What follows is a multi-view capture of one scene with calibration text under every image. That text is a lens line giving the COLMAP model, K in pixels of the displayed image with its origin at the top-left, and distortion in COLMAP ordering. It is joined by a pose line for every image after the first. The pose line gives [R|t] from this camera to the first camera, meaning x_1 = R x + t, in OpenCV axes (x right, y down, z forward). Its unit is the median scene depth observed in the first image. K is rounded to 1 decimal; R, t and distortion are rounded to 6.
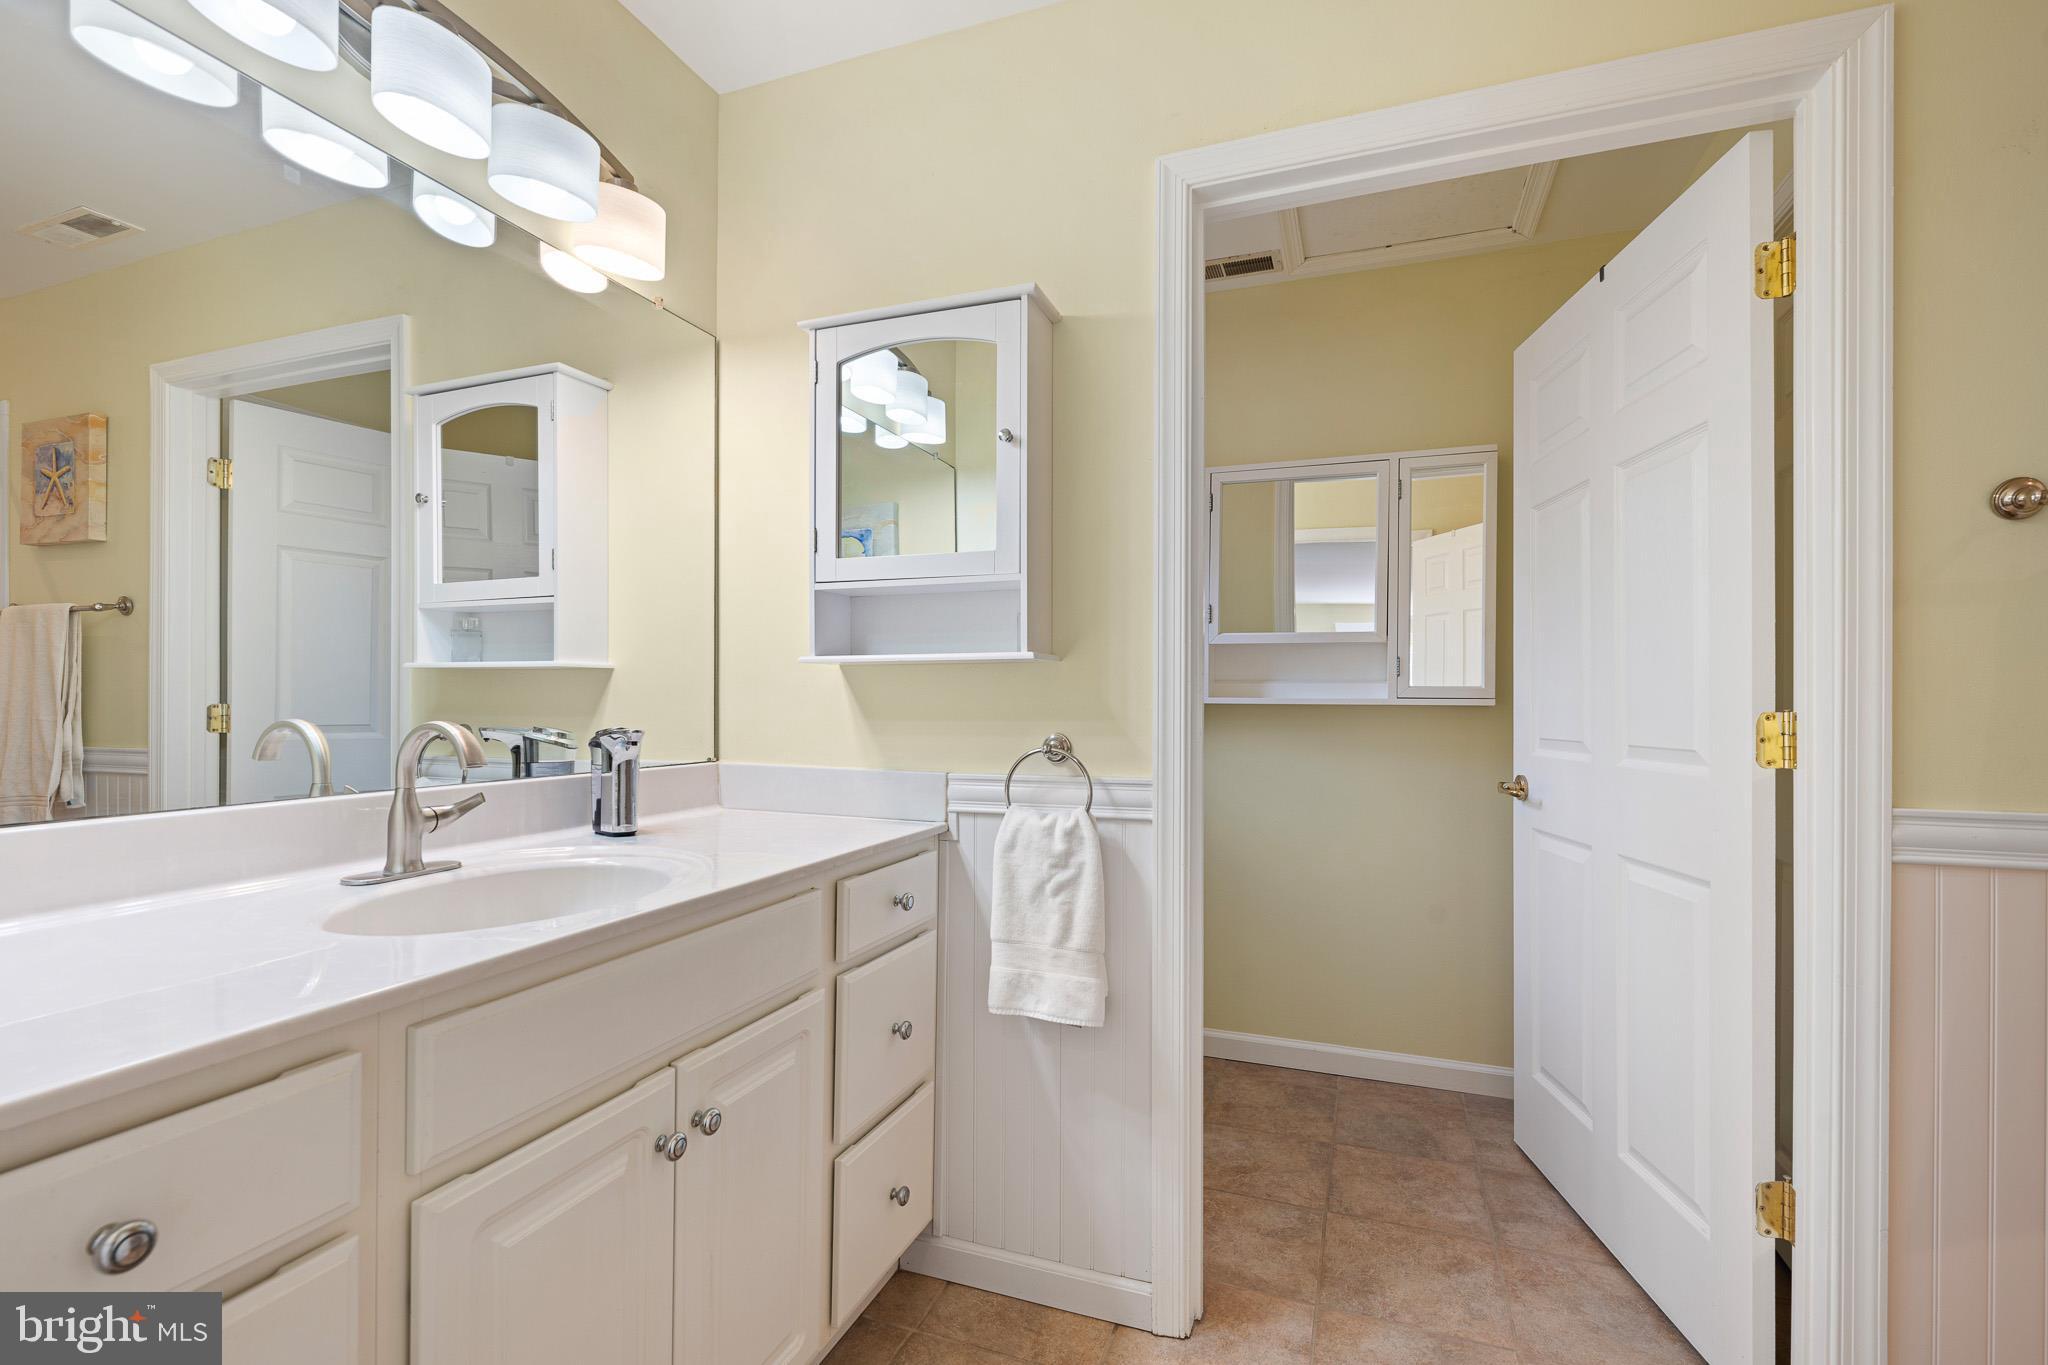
lens RADIAL K [[953.2, 0, 1002.7], [0, 953.2, 690.4], [0, 0, 1]] dist [-0.000958, -0.000426]
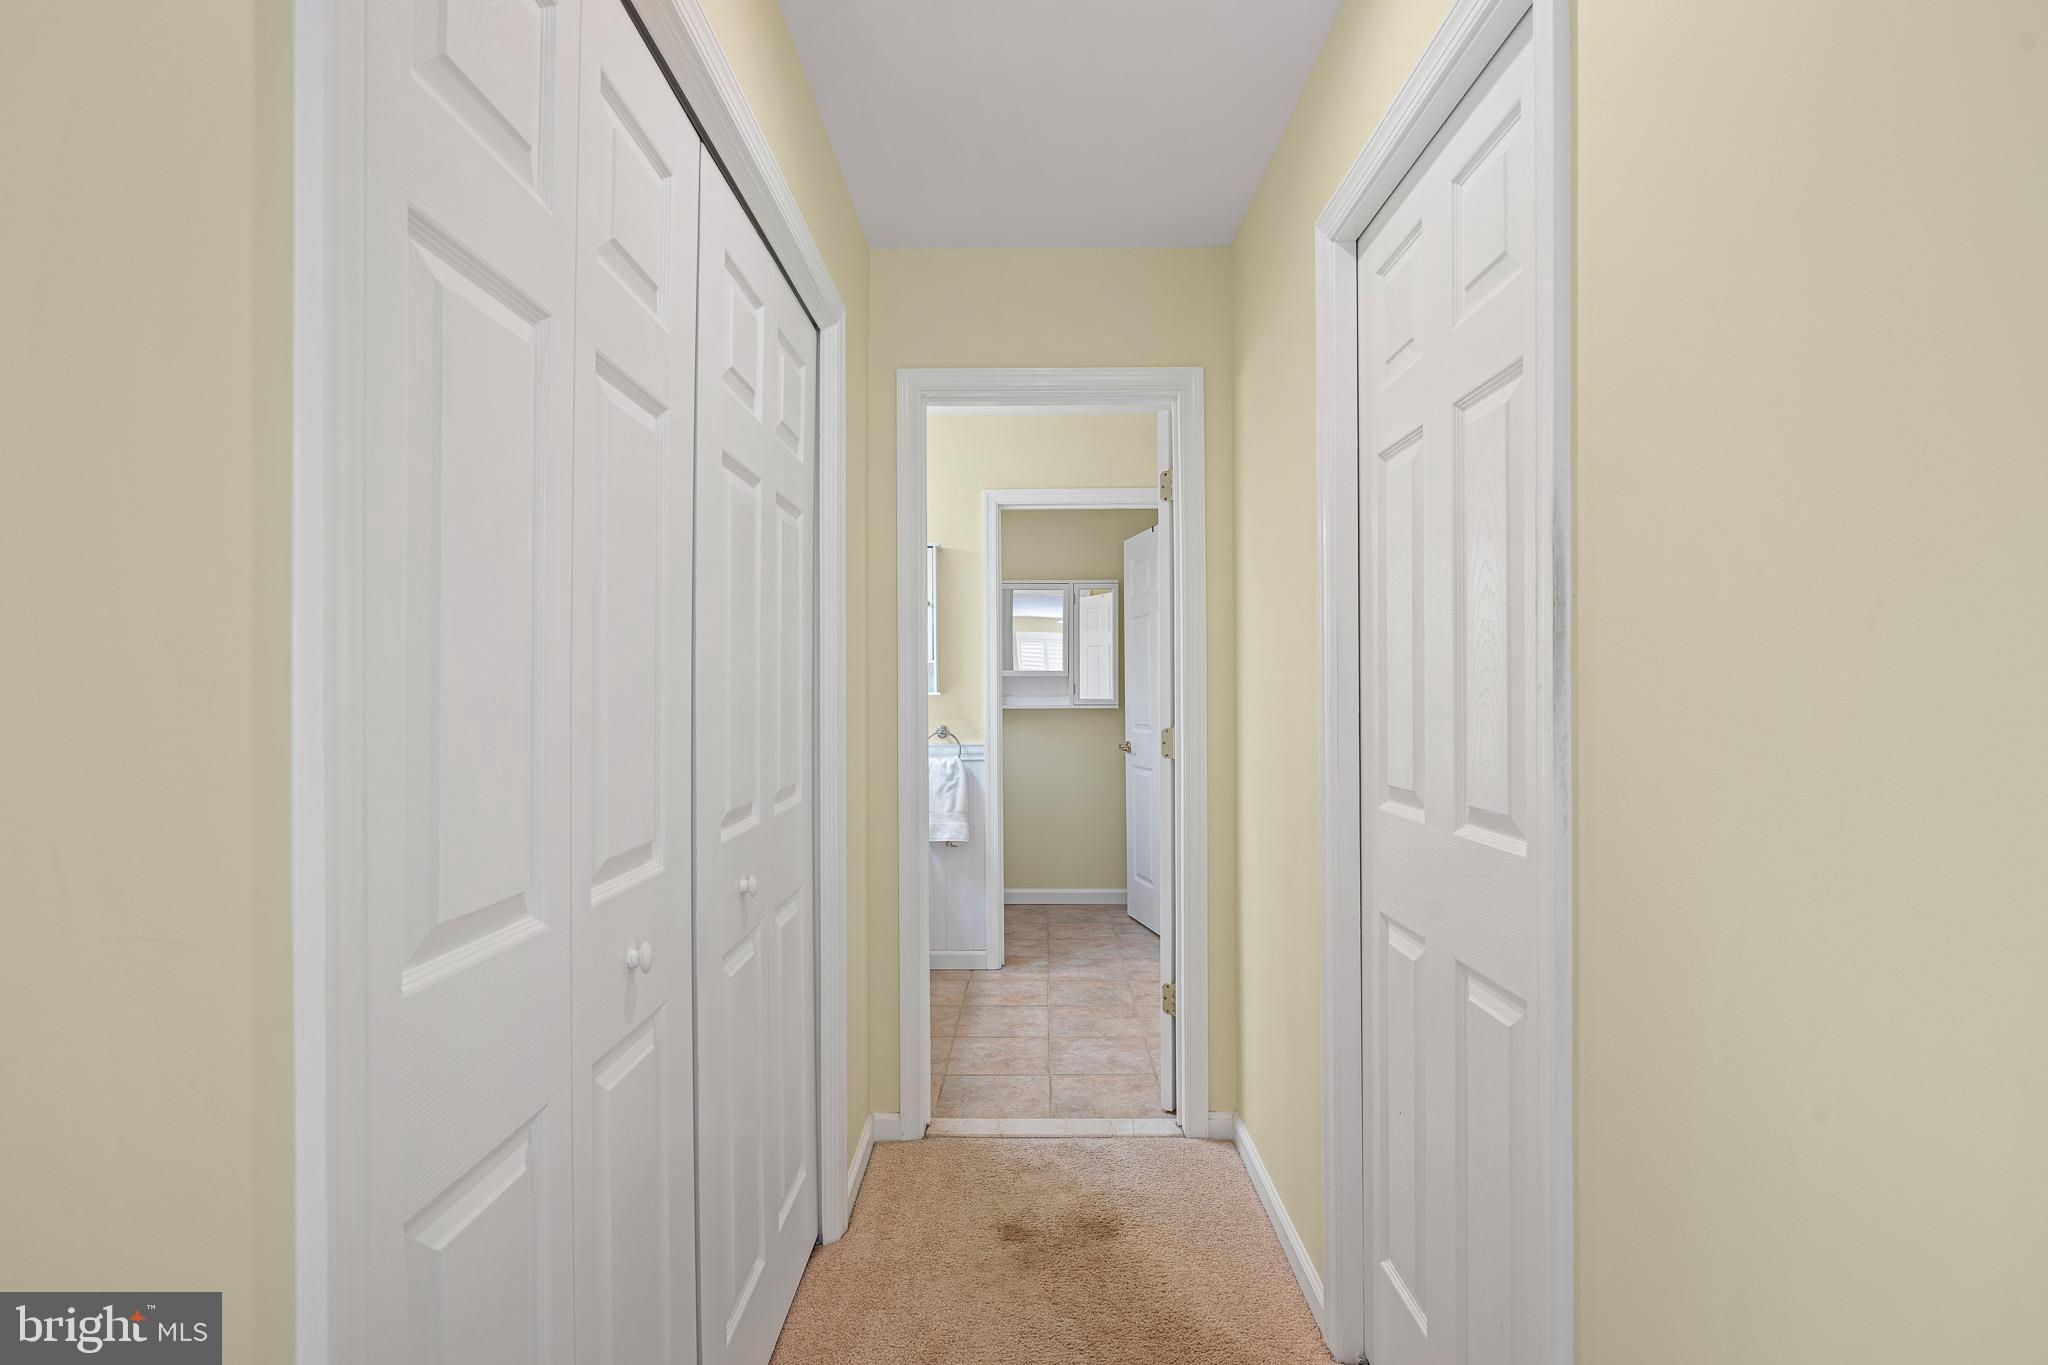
lens RADIAL K [[953.2, 0, 1026.9], [0, 953.2, 684.6], [0, 0, 1]] dist [-0.000958, -0.000426]
pose [[0.938277, -0.008232, 0.345786, -0.577591], [0.009431, 0.999954, -0.001786, -0.050726], [-0.345755, 0.004937, 0.938312, -1.314827]]
